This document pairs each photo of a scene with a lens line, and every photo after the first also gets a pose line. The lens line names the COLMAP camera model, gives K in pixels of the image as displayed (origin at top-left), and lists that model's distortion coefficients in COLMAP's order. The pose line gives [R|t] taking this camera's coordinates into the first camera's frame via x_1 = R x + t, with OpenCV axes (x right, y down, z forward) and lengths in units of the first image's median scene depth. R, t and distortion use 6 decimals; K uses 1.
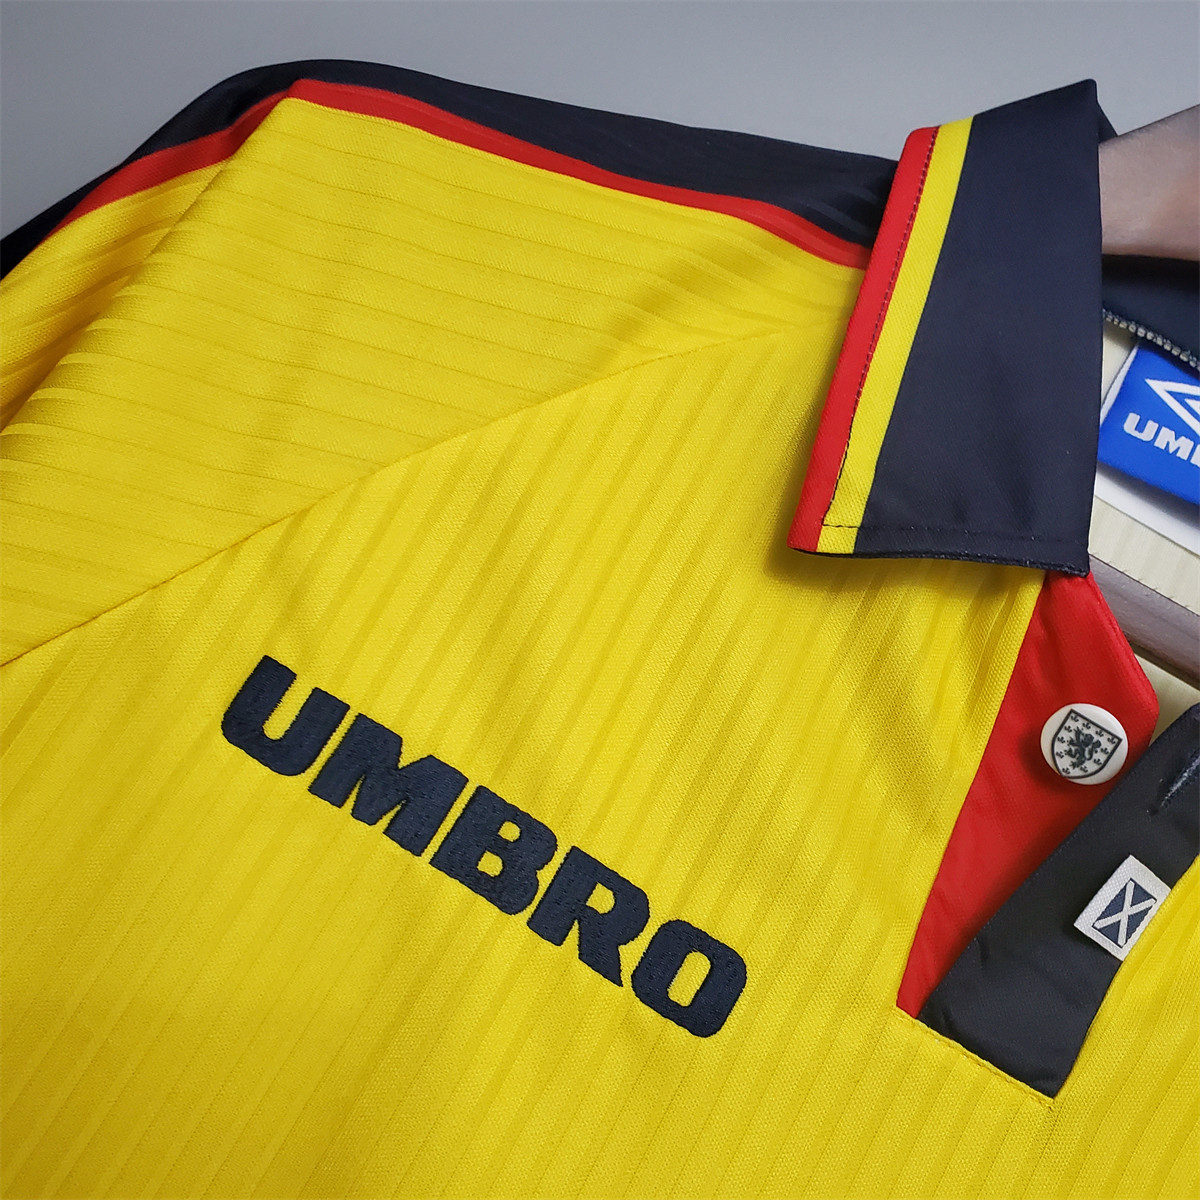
lens RADIAL K [[1207.0, 0, 634.7], [0, 1207.0, 609.0], [0, 0, 1]] dist [0.188809, -0.572929]
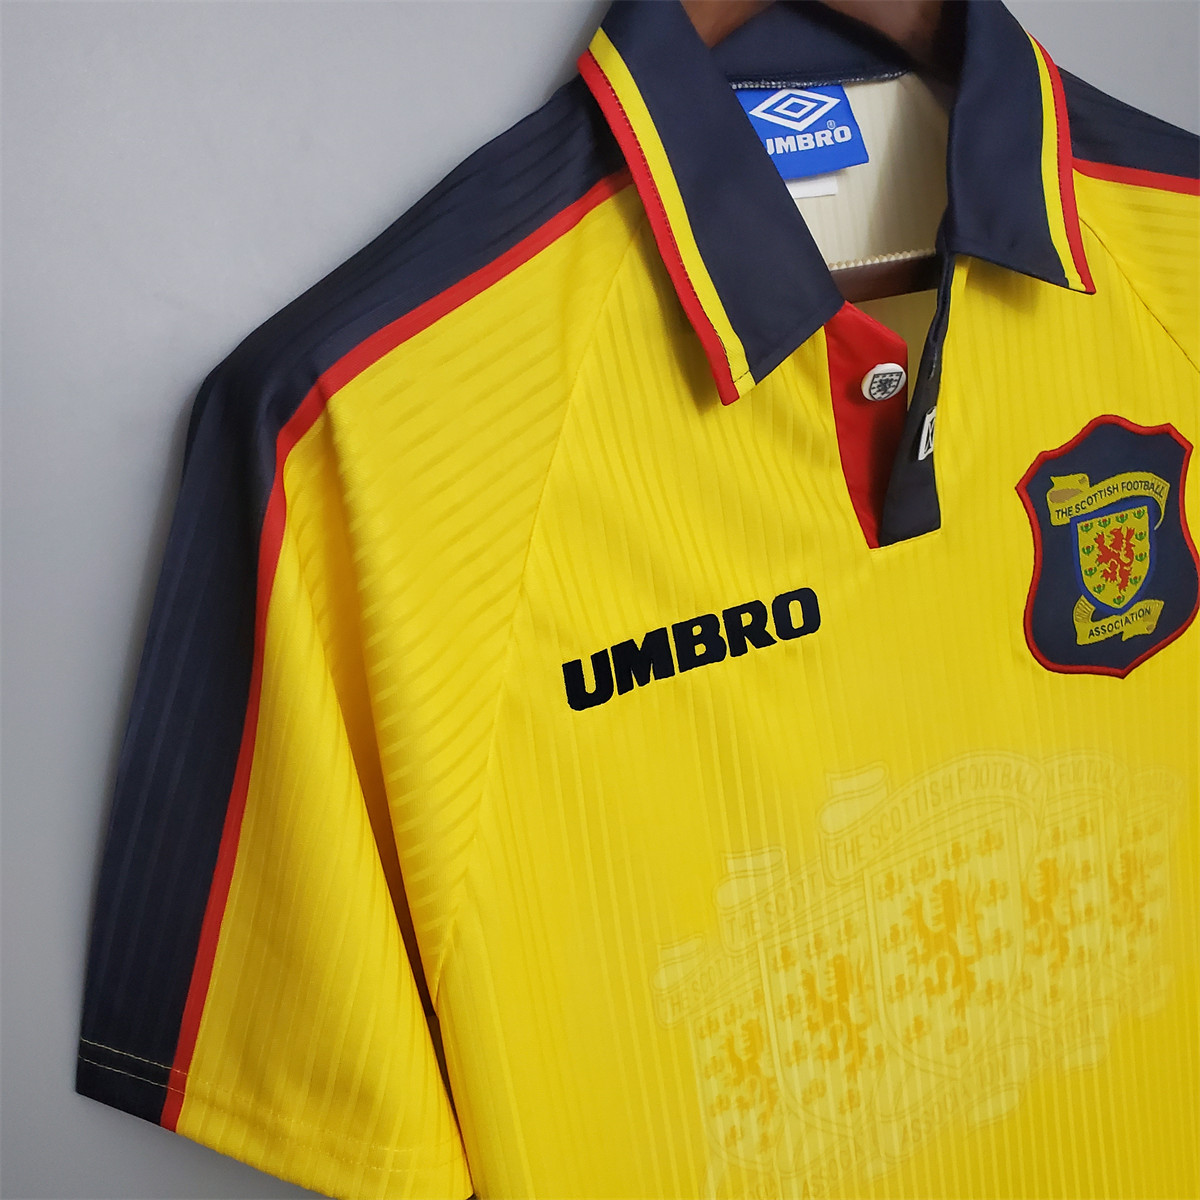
lens RADIAL K [[1176.6, 0, 596.5], [0, 1176.6, 588.0], [0, 0, 1]] dist [0.181517, -0.534767]
pose [[0.700678, -0.686568, 0.194101, -0.497147], [0.492676, 0.662363, 0.564399, -0.909373], [-0.516064, -0.299833, 0.802358, -0.309653]]
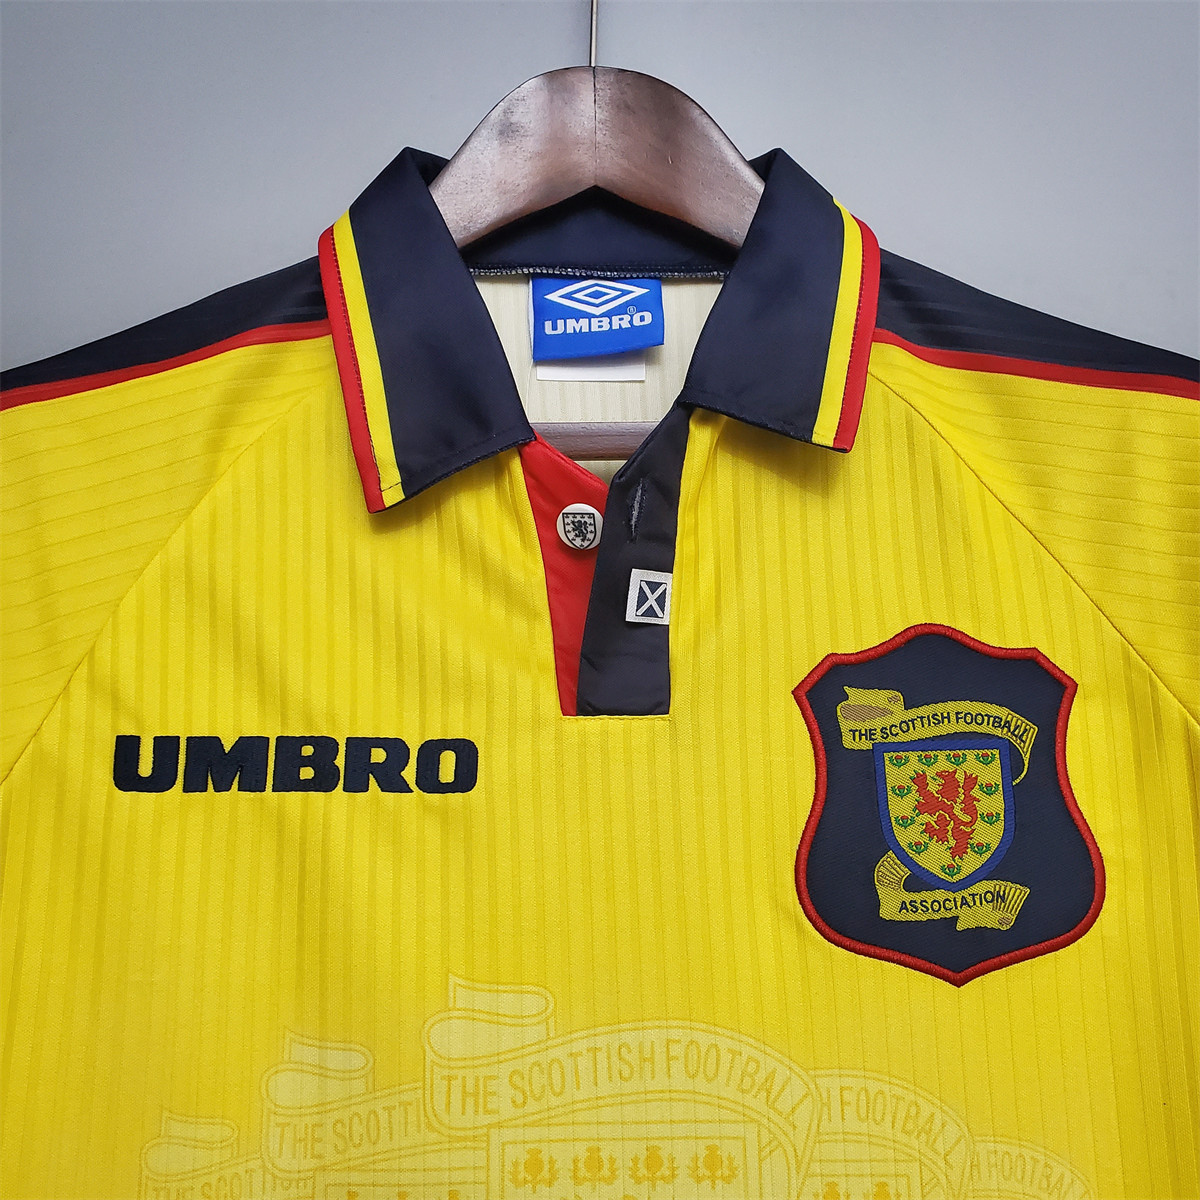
lens RADIAL K [[1176.6, 0, 596.5], [0, 1176.6, 588.0], [0, 0, 1]] dist [0.181517, -0.534767]
pose [[0.853880, -0.514184, 0.080648, 0.209495], [0.512920, 0.857627, 0.037271, 0.133039], [-0.088330, 0.009541, 0.996046, -0.622532]]
